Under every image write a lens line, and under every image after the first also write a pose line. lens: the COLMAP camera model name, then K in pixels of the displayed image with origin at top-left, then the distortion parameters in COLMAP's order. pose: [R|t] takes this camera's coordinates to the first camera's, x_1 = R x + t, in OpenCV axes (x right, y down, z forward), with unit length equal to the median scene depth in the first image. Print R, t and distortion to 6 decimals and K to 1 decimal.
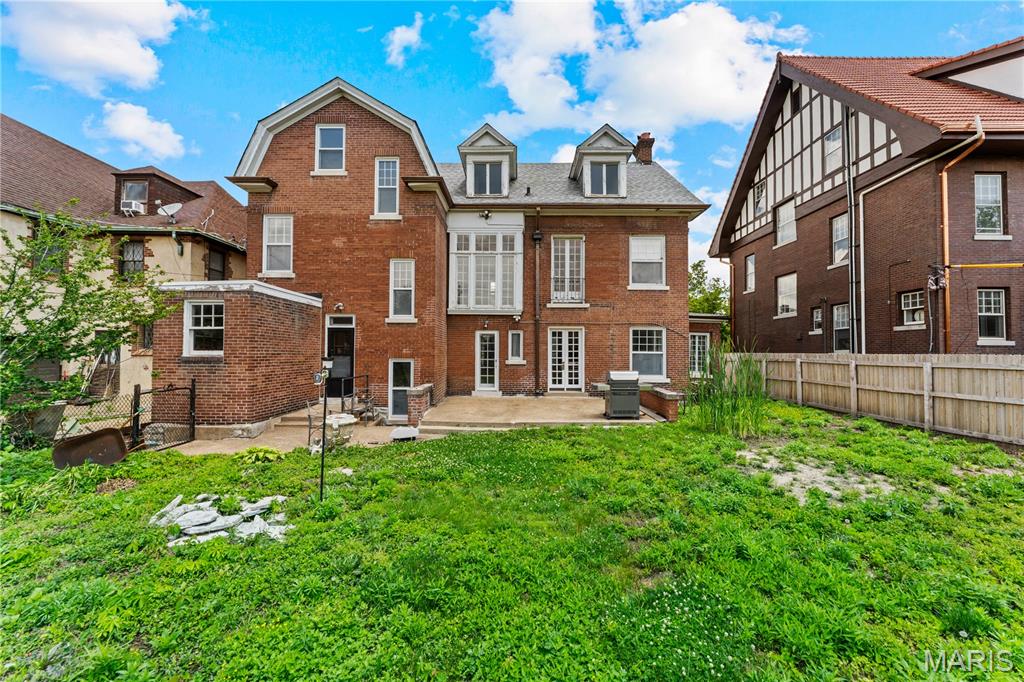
lens RADIAL K [[422.5, 0, 512.0], [0, 422.5, 341.0], [0, 0, 1]] dist [-0.001635, -0.000151]
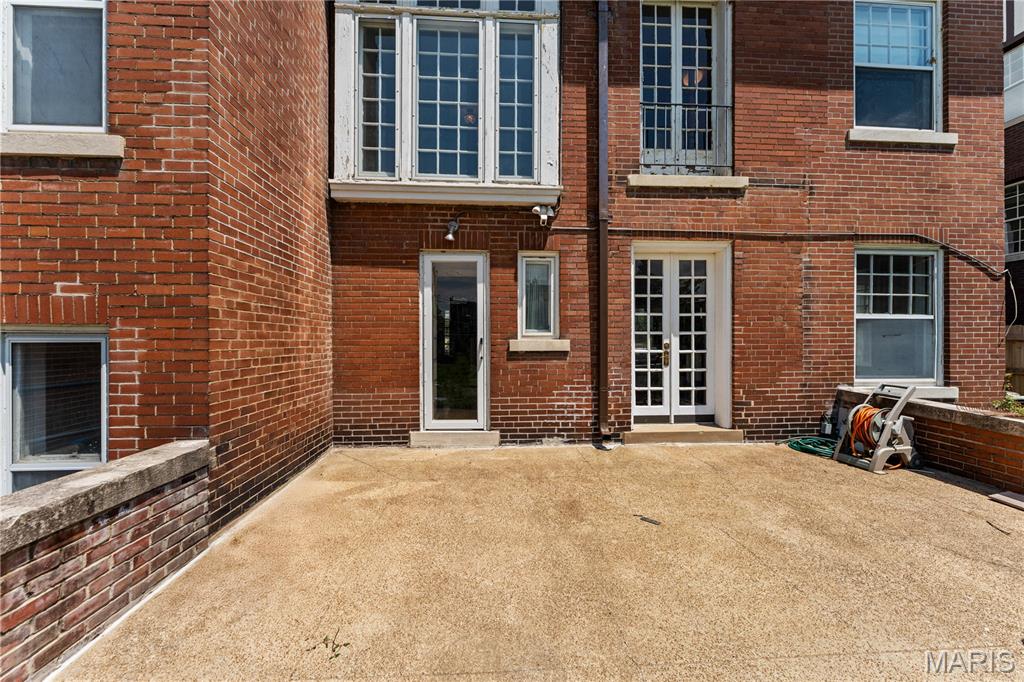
lens RADIAL K [[422.5, 0, 512.0], [0, 422.5, 341.0], [0, 0, 1]] dist [-0.001635, -0.000151]
pose [[0.997006, -0.005228, 0.077143, -0.039271], [0.003165, 0.999635, 0.026835, 0.037533], [-0.077255, -0.026510, 0.996659, 0.657680]]
